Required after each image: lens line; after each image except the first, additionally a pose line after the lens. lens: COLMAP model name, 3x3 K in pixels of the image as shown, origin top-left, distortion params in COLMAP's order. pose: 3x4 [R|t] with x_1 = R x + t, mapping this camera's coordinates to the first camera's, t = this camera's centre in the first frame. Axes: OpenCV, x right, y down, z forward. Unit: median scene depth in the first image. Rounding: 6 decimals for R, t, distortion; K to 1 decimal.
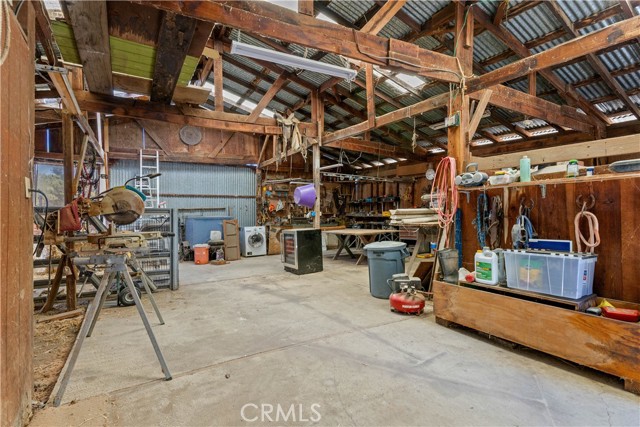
lens RADIAL K [[310.6, 0, 319.7], [0, 310.6, 212.7], [0, 0, 1]] dist [-0.001141, 0.000435]
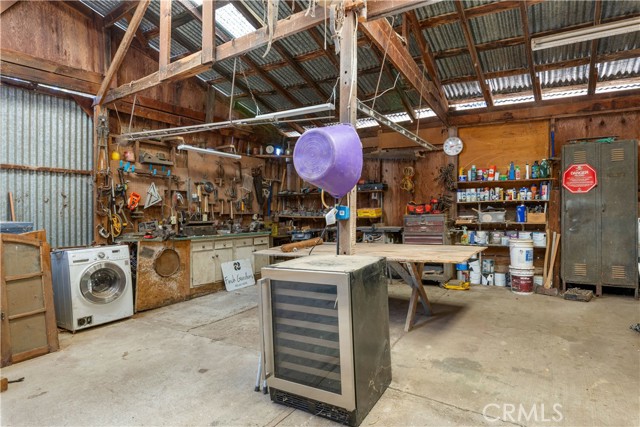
lens RADIAL K [[344.4, 0, 320.0], [0, 344.4, 213.2], [0, 0, 1]] dist [0.001092, -0.000574]
pose [[0.884347, -0.004124, 0.466811, -0.154037], [0.002211, 0.999987, 0.004647, 0.000718], [-0.466824, -0.003078, 0.884345, 0.459097]]
